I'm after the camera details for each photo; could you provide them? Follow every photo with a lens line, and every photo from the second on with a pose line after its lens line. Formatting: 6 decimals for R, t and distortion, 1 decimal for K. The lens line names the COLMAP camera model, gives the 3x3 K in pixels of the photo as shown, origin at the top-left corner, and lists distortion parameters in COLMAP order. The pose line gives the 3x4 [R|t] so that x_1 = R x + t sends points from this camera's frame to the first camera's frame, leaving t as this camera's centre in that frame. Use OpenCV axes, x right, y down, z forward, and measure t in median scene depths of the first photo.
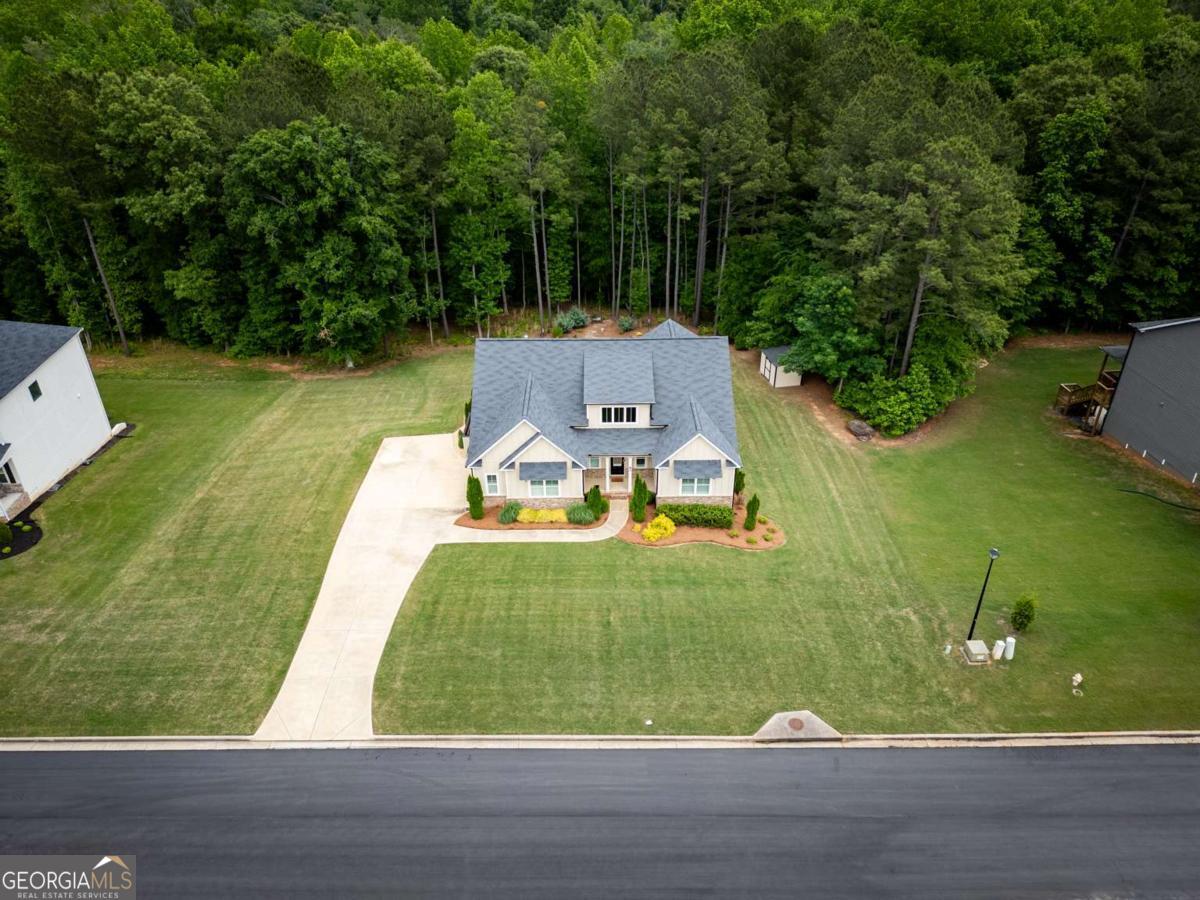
lens RADIAL K [[857.5, 0, 608.0], [0, 857.5, 441.1], [0, 0, 1]] dist [0.103168, -0.122574]
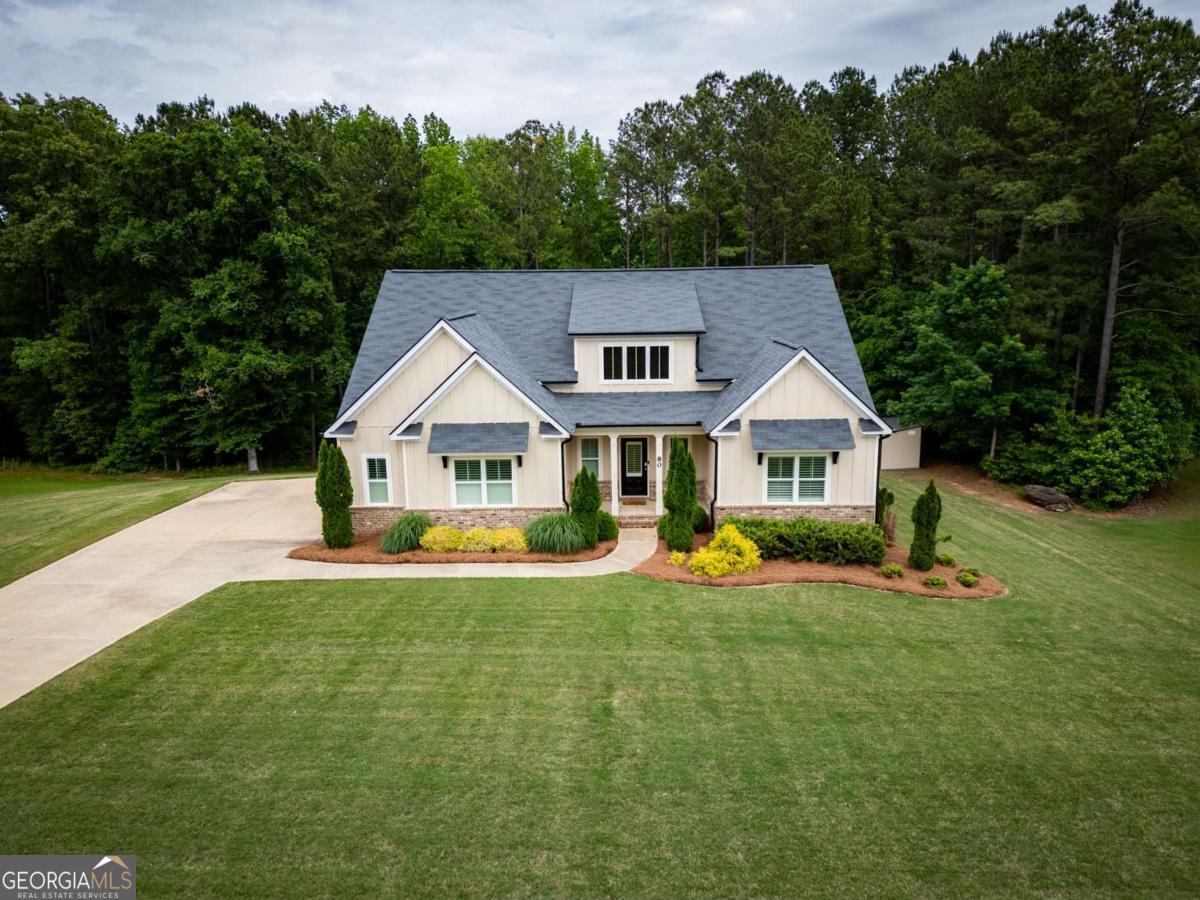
lens RADIAL K [[857.5, 0, 608.0], [0, 857.5, 441.1], [0, 0, 1]] dist [0.103168, -0.122574]
pose [[0.999654, -0.003870, -0.026019, 0.008974], [-0.004986, 0.943323, -0.331838, 0.186647], [0.025829, 0.331853, 0.942977, 0.518414]]
